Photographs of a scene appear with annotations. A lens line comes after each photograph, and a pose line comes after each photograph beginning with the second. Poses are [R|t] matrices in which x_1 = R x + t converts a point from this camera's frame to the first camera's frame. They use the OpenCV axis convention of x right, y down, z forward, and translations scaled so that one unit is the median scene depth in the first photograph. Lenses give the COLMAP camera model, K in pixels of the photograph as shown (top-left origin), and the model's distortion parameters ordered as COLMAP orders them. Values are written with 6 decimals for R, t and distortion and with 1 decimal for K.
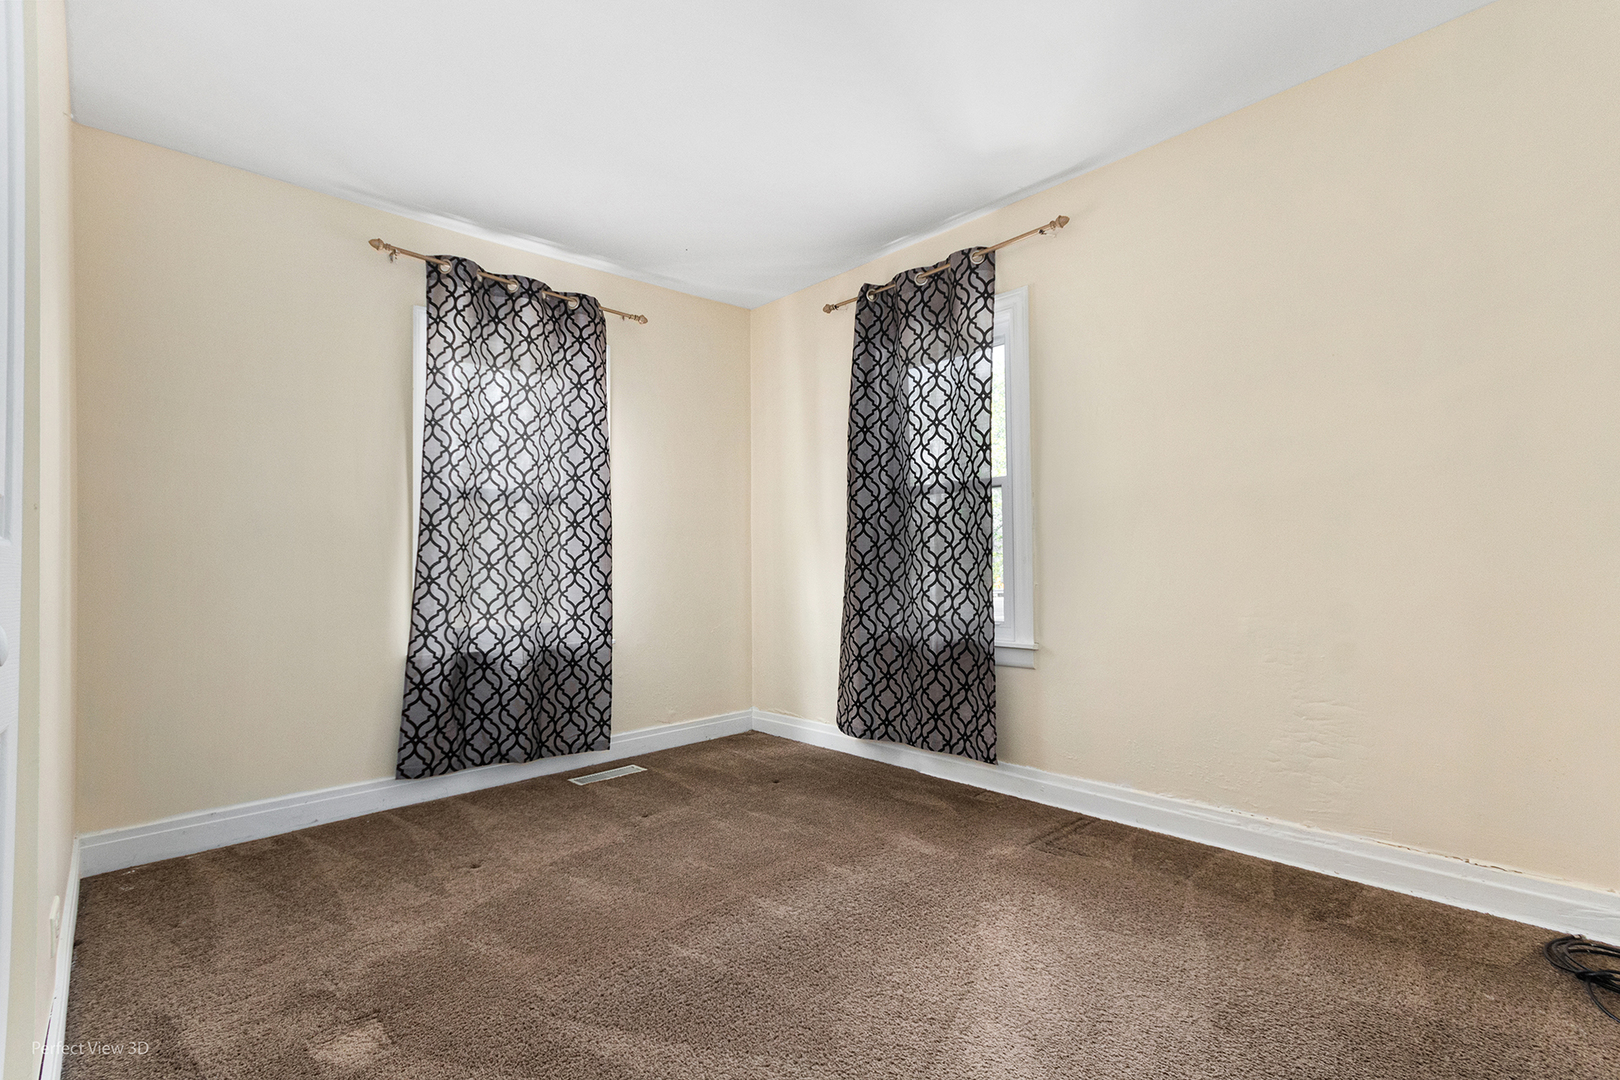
lens RADIAL K [[750.2, 0, 804.6], [0, 750.2, 546.3], [0, 0, 1]] dist [0.003943, -0.000205]
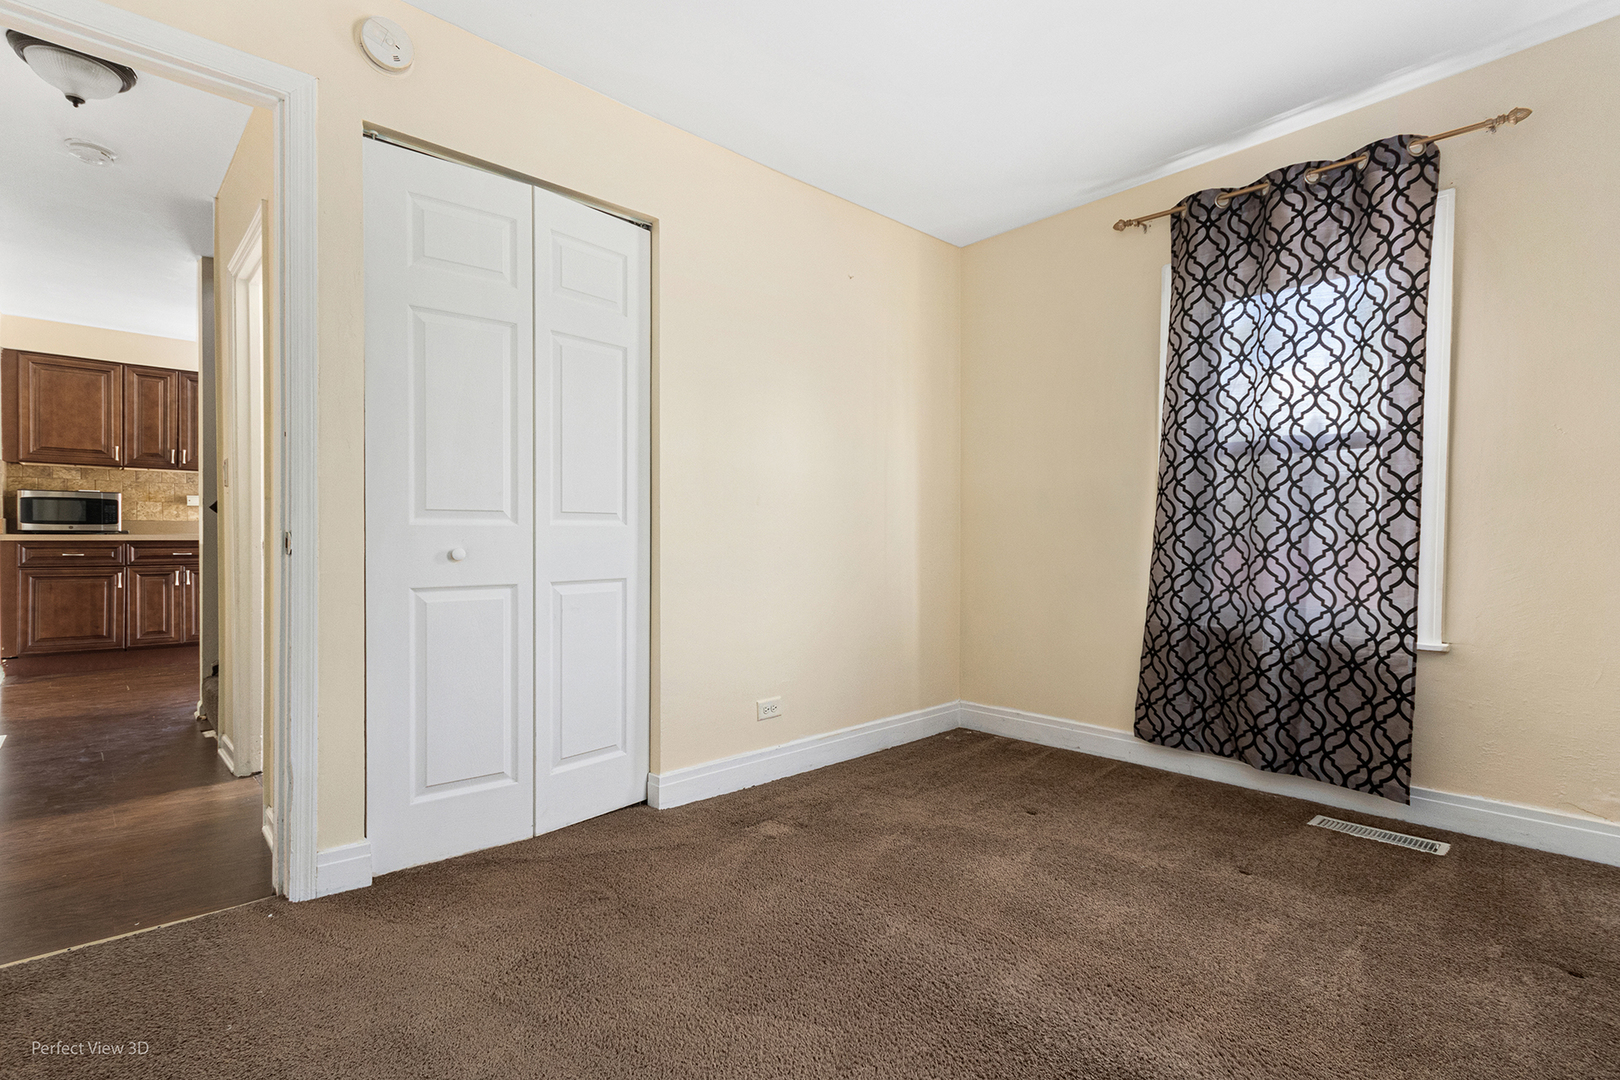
lens RADIAL K [[750.2, 0, 809.1], [0, 750.2, 546.6], [0, 0, 1]] dist [0.003943, -0.000205]
pose [[-0.006863, 0.017822, -0.999818, 0.472605], [0.016859, 0.999701, 0.017705, 0.021199], [0.999834, -0.016735, -0.007161, 0.539362]]
